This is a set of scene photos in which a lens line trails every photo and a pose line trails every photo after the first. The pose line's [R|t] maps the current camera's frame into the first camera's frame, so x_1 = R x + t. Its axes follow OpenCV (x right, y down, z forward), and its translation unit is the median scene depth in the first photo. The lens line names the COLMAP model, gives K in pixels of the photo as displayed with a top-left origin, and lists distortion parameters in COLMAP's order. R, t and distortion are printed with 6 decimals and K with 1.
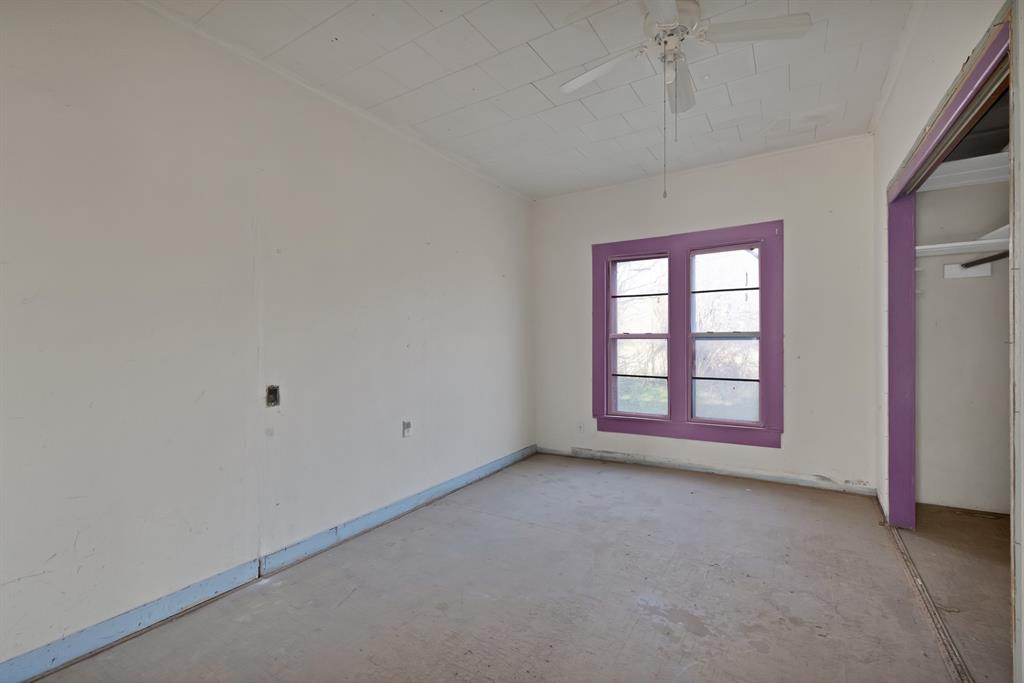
lens RADIAL K [[443.8, 0, 506.5], [0, 443.8, 336.6], [0, 0, 1]] dist [-0.001600, 0.001087]
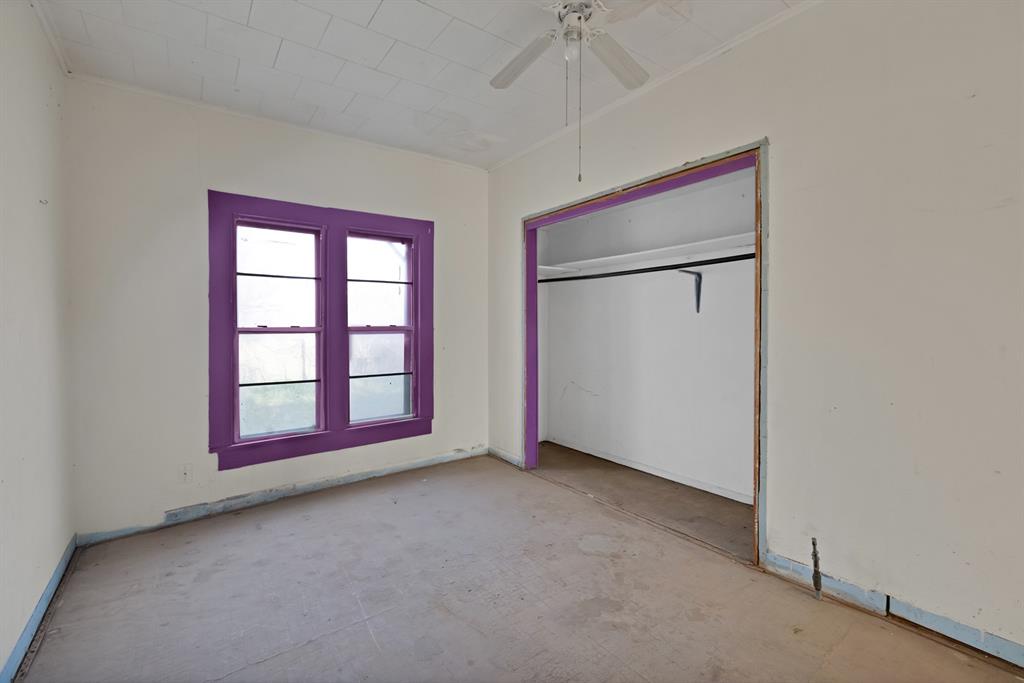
lens RADIAL K [[443.8, 0, 509.3], [0, 443.8, 339.5], [0, 0, 1]] dist [-0.001600, 0.001087]
pose [[0.360022, -0.017576, 0.932778, -0.291761], [0.002991, 0.999839, 0.017685, 0.003538], [-0.932939, -0.003577, 0.360016, 0.395615]]
